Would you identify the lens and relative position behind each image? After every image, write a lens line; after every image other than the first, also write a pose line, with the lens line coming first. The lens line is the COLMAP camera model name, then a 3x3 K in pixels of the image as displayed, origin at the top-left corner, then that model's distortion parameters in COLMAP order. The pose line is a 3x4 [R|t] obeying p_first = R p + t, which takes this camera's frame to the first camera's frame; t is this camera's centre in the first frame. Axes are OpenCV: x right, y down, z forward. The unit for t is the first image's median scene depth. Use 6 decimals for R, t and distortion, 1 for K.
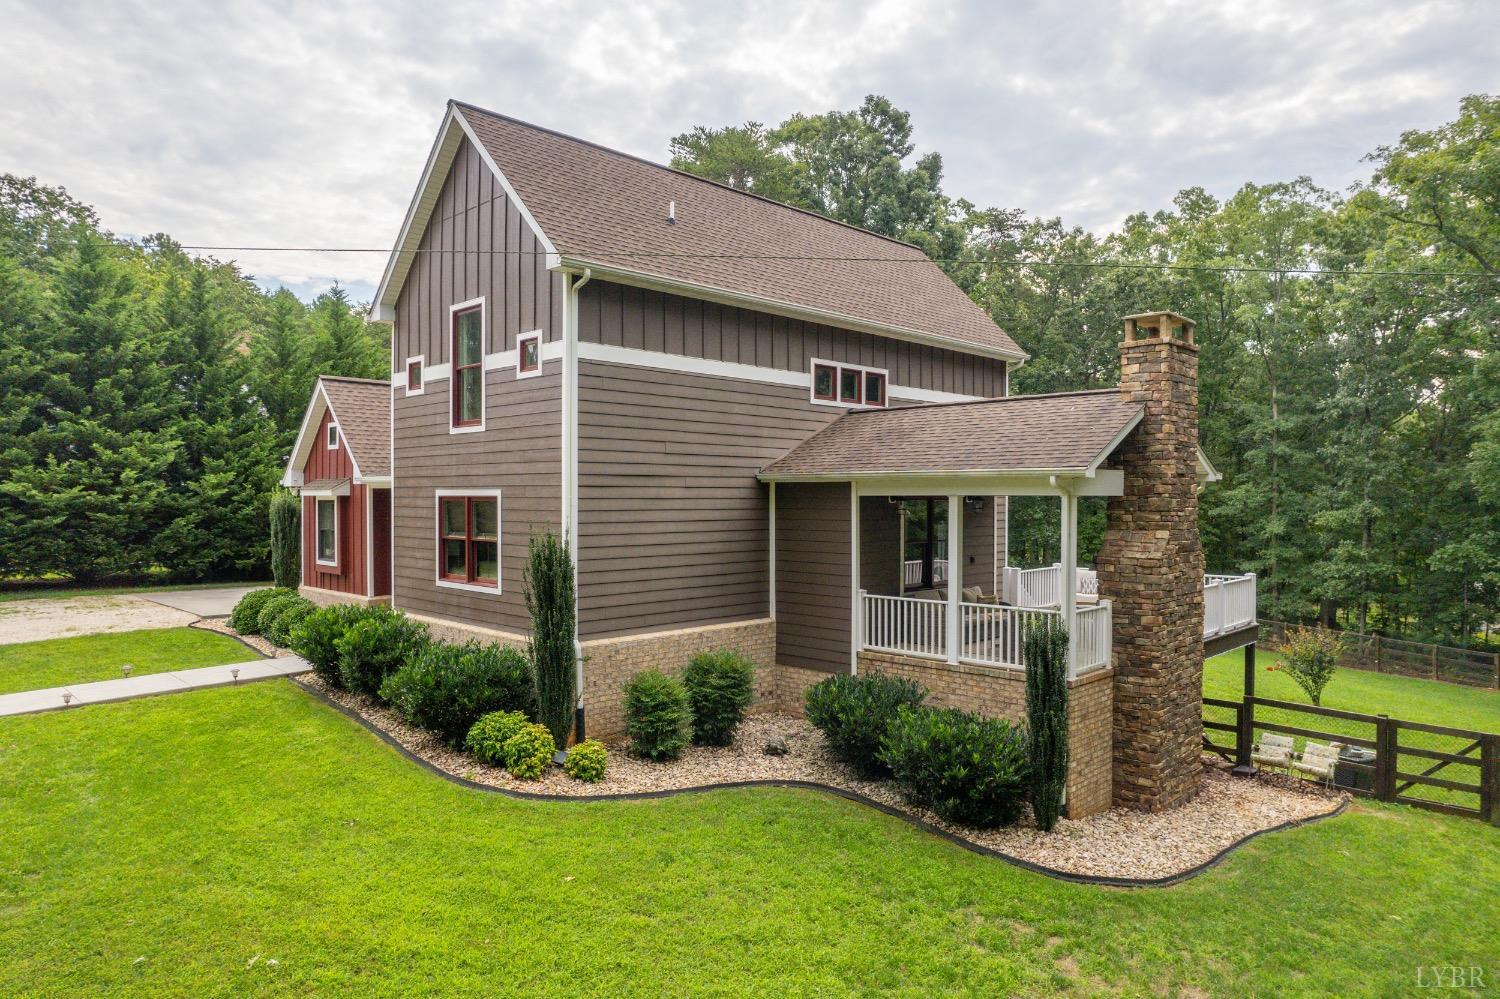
lens RADIAL K [[967.1, 0, 750.0], [0, 967.1, 499.5], [0, 0, 1]] dist [-0.083359, 0.084769]
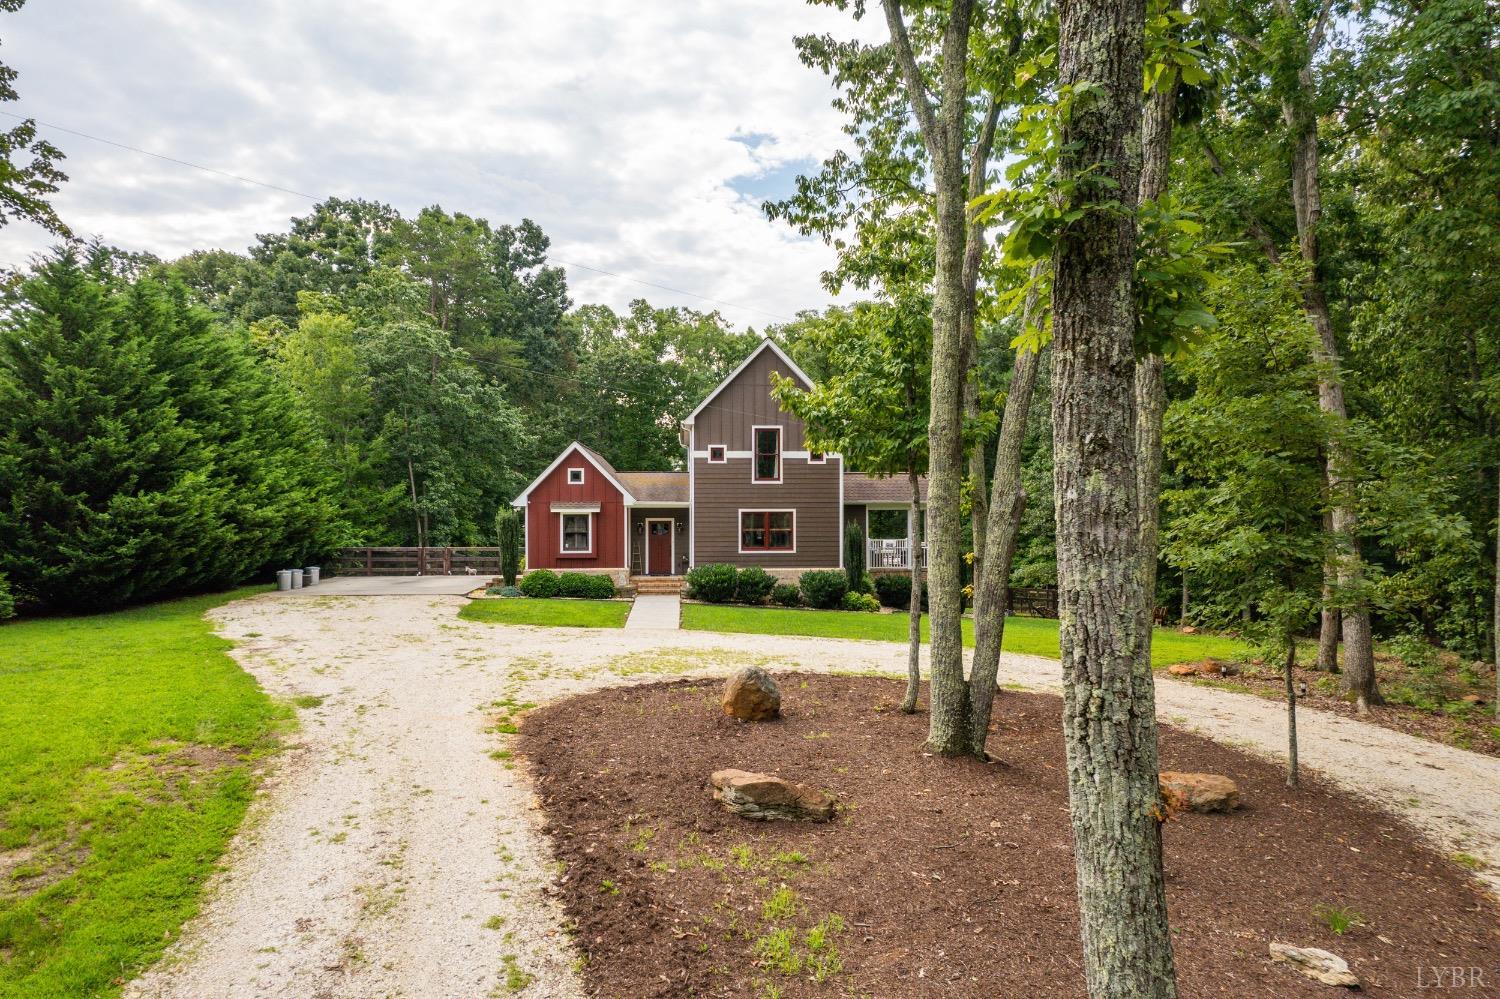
lens RADIAL K [[967.1, 0, 750.0], [0, 967.1, 499.5], [0, 0, 1]] dist [-0.083359, 0.084769]
pose [[0.663955, -0.001278, 0.747772, -2.065465], [0.003968, 0.999990, -0.001815, -0.029087], [-0.747762, 0.004172, 0.663954, -0.491886]]
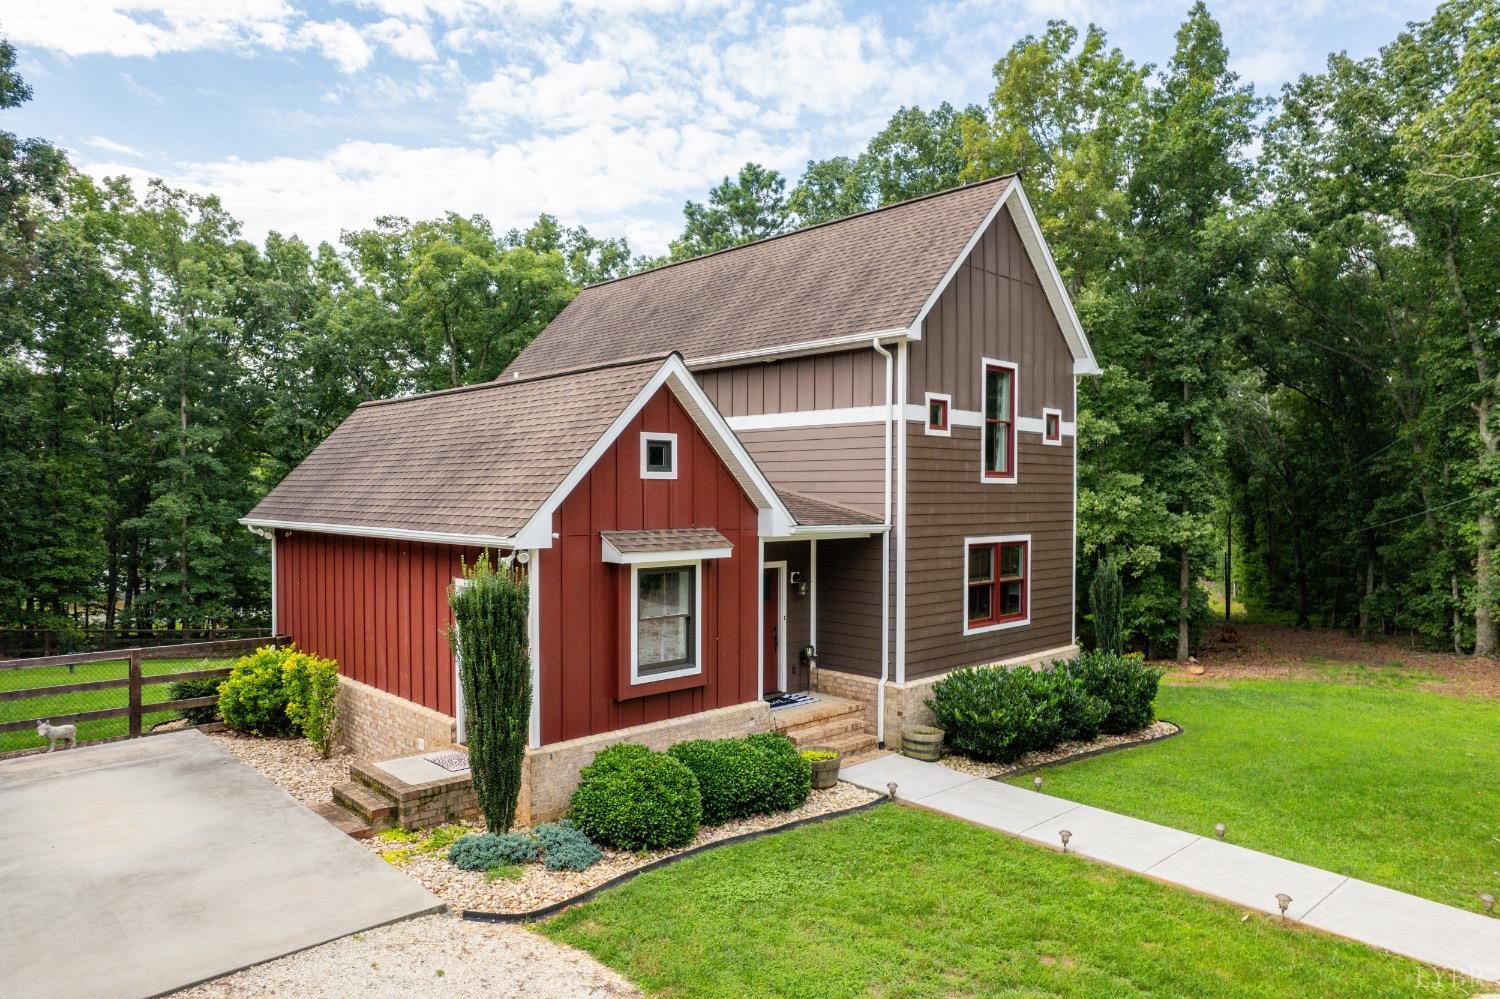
lens RADIAL K [[967.1, 0, 750.0], [0, 967.1, 499.5], [0, 0, 1]] dist [-0.083359, 0.084769]
pose [[0.032754, -0.007878, 0.999432, -1.405948], [-0.000058, 0.999969, 0.007884, -0.060908], [-0.999463, -0.000316, 0.032752, 1.267620]]
